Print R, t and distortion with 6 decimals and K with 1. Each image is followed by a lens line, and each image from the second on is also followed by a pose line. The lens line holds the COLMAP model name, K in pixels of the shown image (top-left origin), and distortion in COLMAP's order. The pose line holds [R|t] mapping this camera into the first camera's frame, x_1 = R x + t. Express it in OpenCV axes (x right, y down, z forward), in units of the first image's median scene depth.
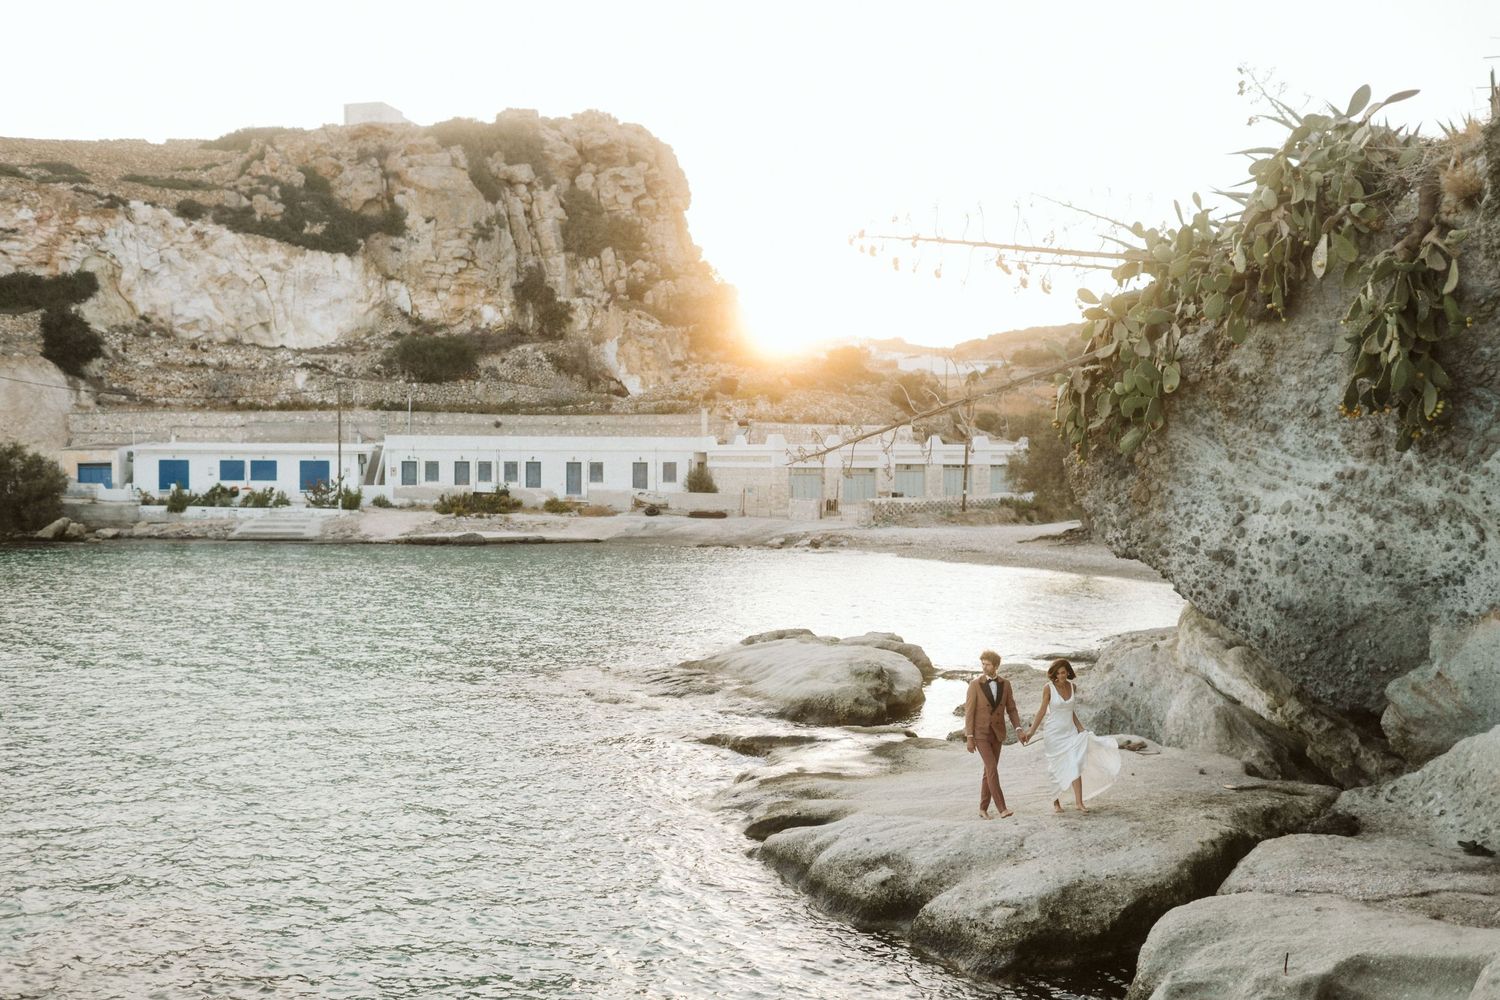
lens RADIAL K [[1950.6, 0, 750.0], [0, 1950.6, 500.0], [0, 0, 1]] dist [0.009361, -0.009463]
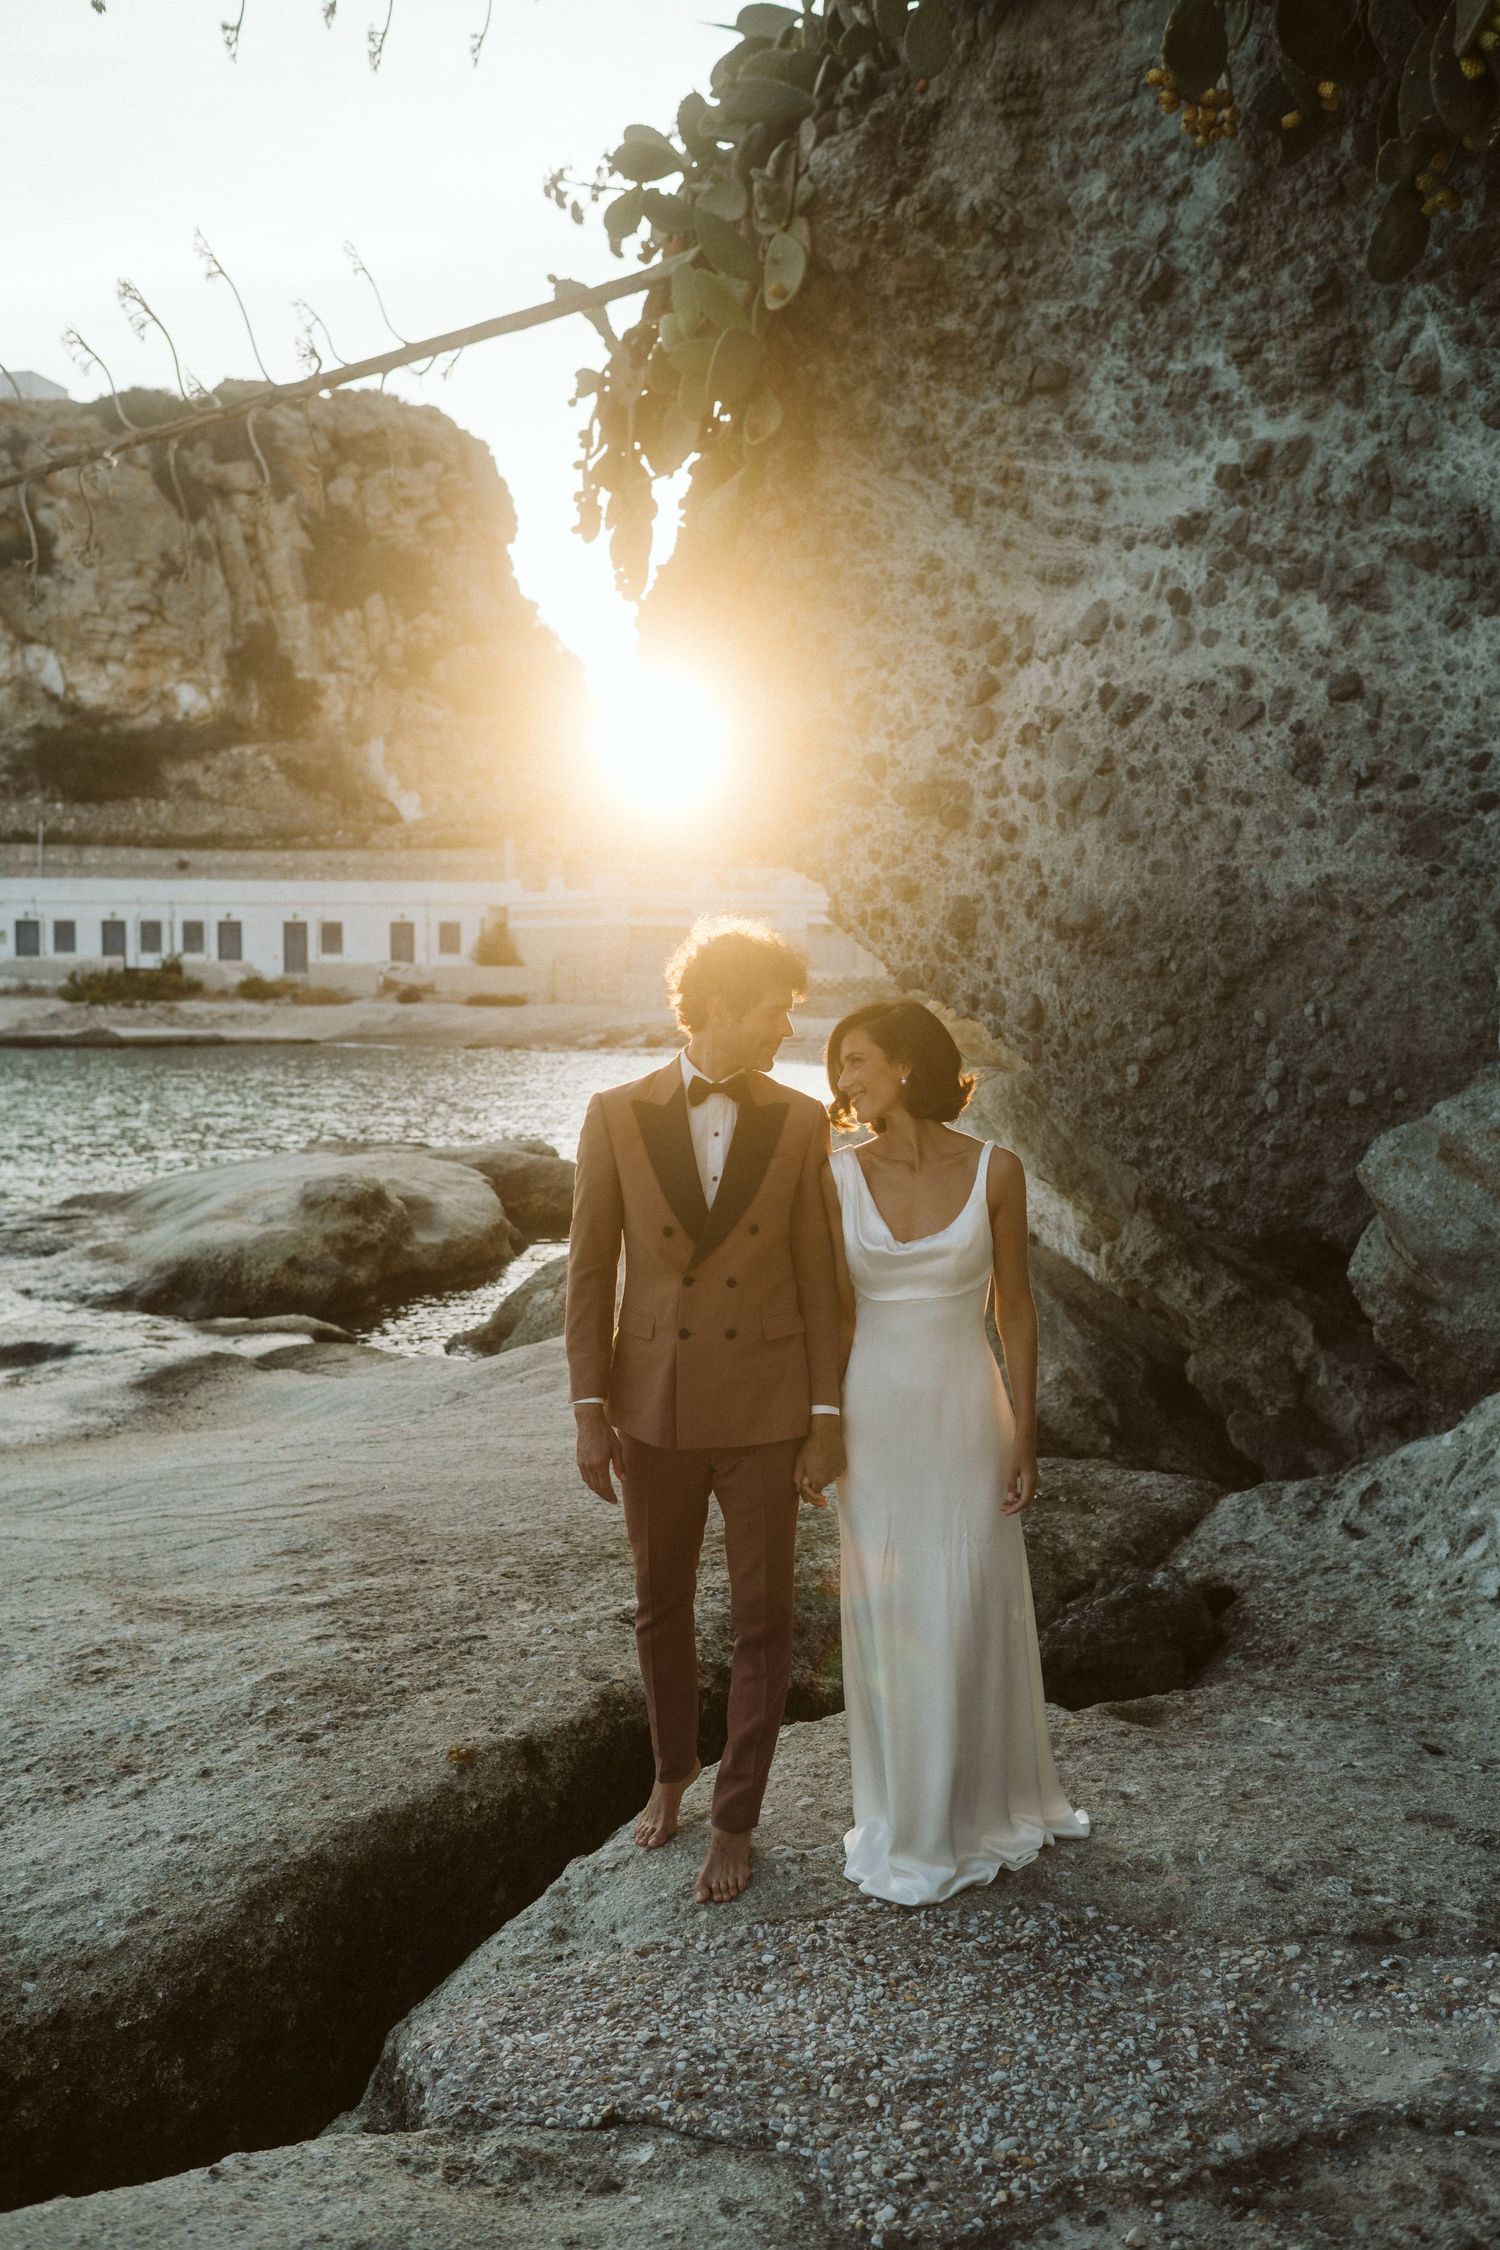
lens RADIAL K [[2925.9, 0, 752.8], [0, 2925.9, 1164.0], [0, 0, 1]] dist [0.009361, -0.009463]
pose [[0.999217, -0.005865, 0.039130, 0.191378], [0.003680, 0.998443, 0.055667, 0.064209], [-0.039396, -0.055479, 0.997682, 0.492615]]
